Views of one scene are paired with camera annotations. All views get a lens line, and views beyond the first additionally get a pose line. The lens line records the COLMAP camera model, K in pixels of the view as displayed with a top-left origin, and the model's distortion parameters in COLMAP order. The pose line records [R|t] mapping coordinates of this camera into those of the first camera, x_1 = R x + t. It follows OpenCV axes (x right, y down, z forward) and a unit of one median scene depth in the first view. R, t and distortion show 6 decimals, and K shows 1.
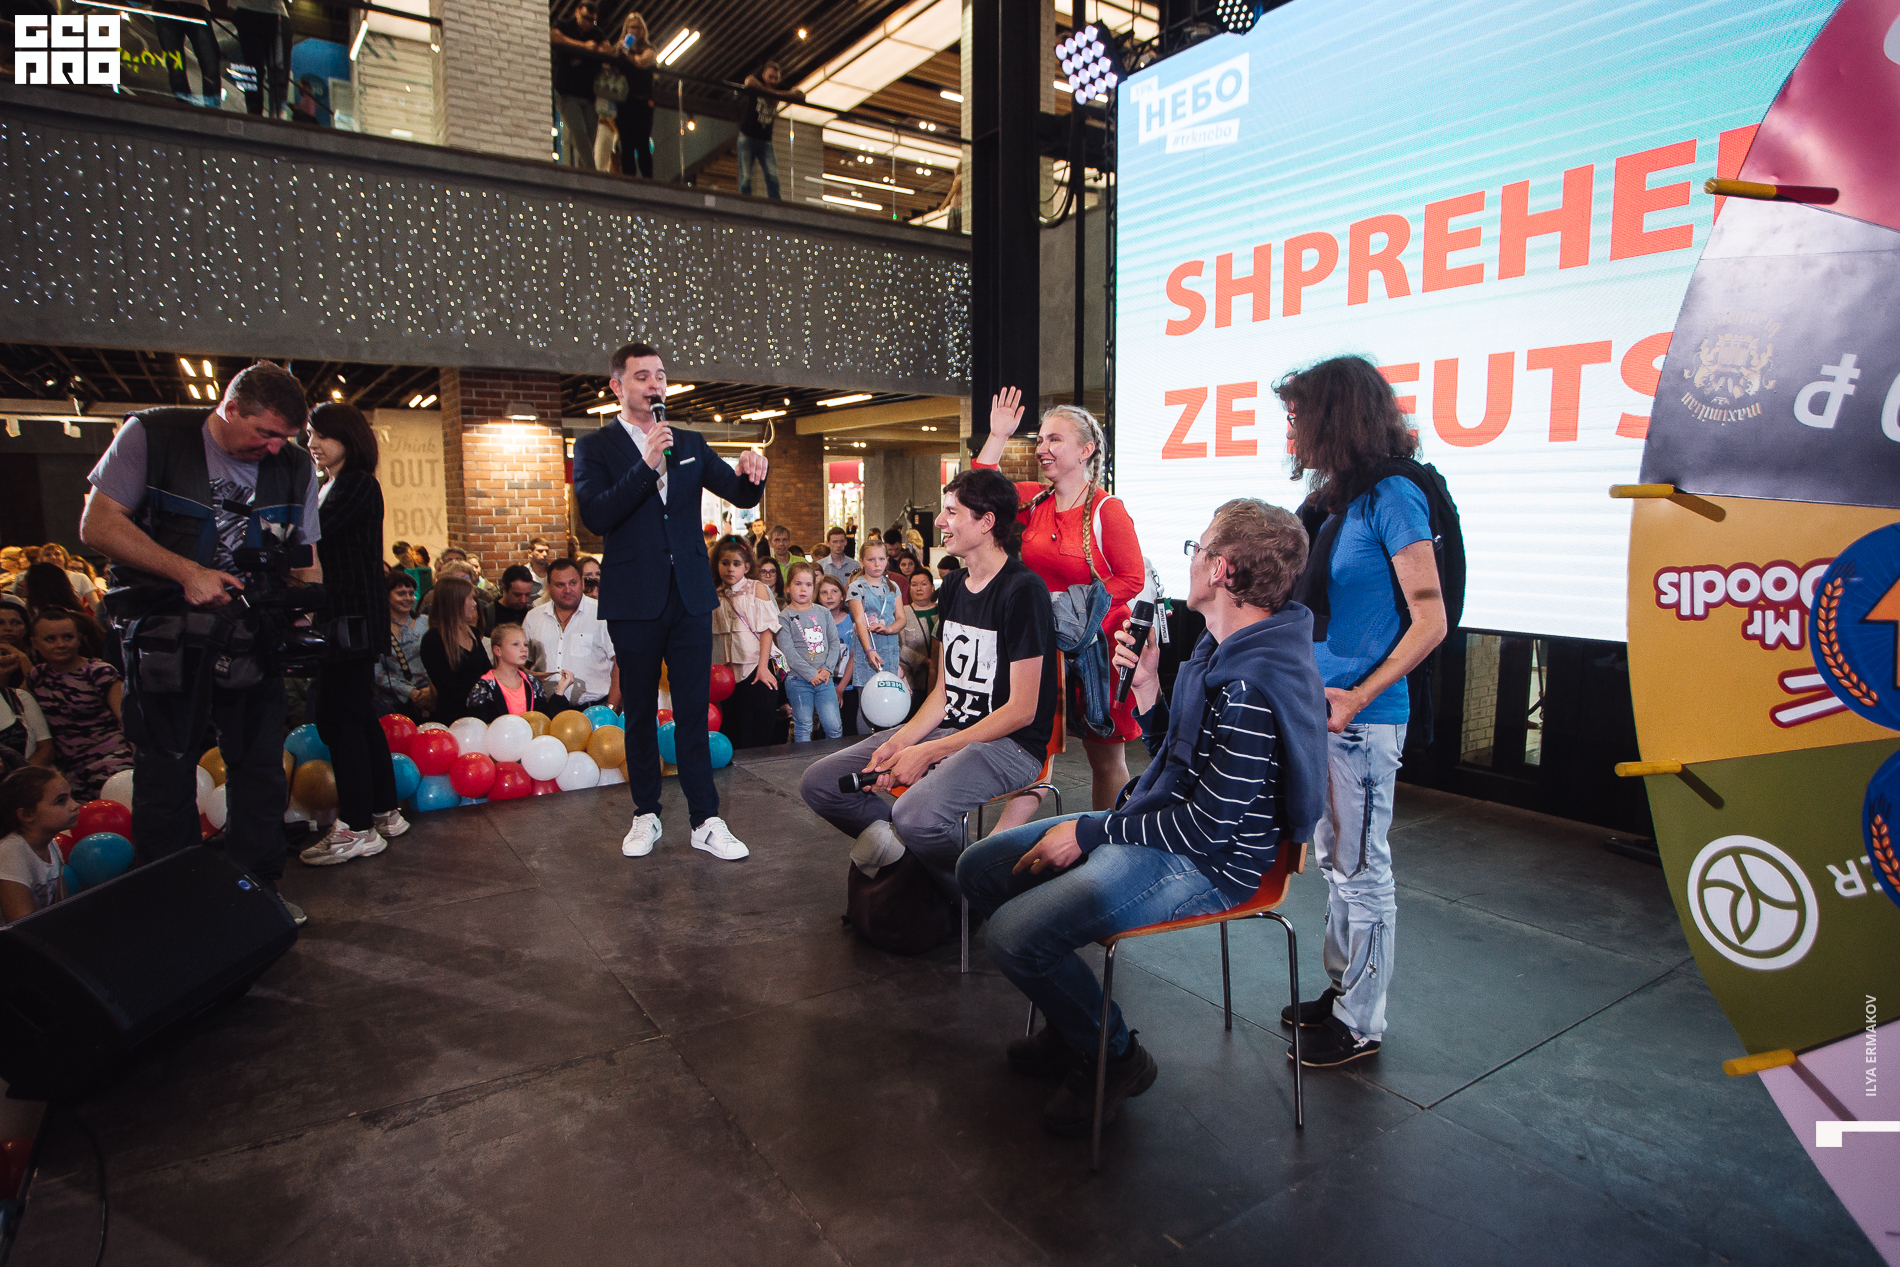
lens RADIAL K [[1079.3, 0, 939.7], [0, 1079.3, 645.3], [0, 0, 1]] dist [-0.070980, 0.031622]
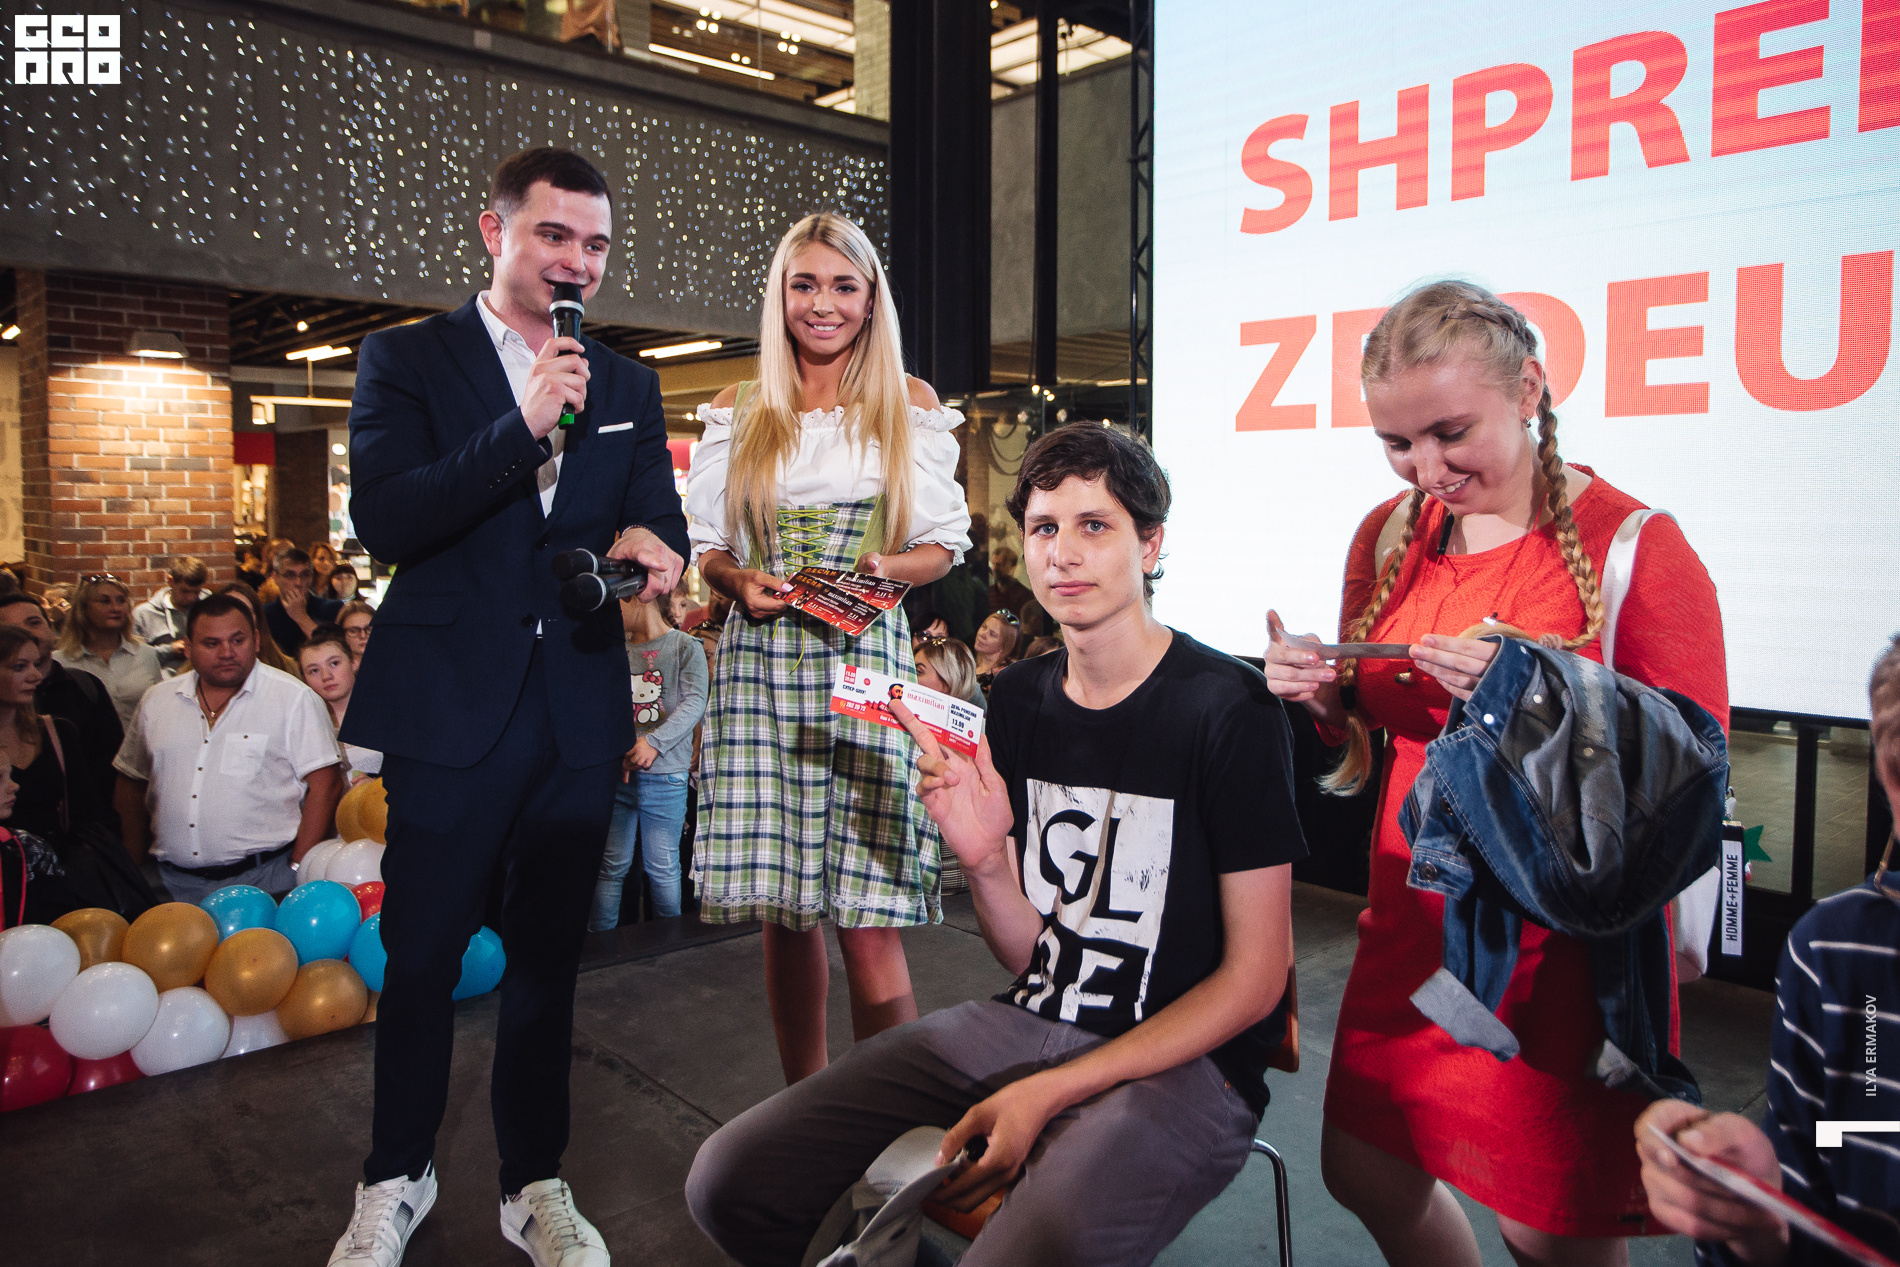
lens RADIAL K [[1371.3, 0, 1020.0], [0, 1371.3, 569.7], [0, 0, 1]] dist [-0.055058, 0.043732]
pose [[0.985723, -0.001194, 0.168368, -0.031841], [0.014494, 0.996865, -0.077783, -0.021702], [-0.167748, 0.079113, 0.982650, 0.161298]]
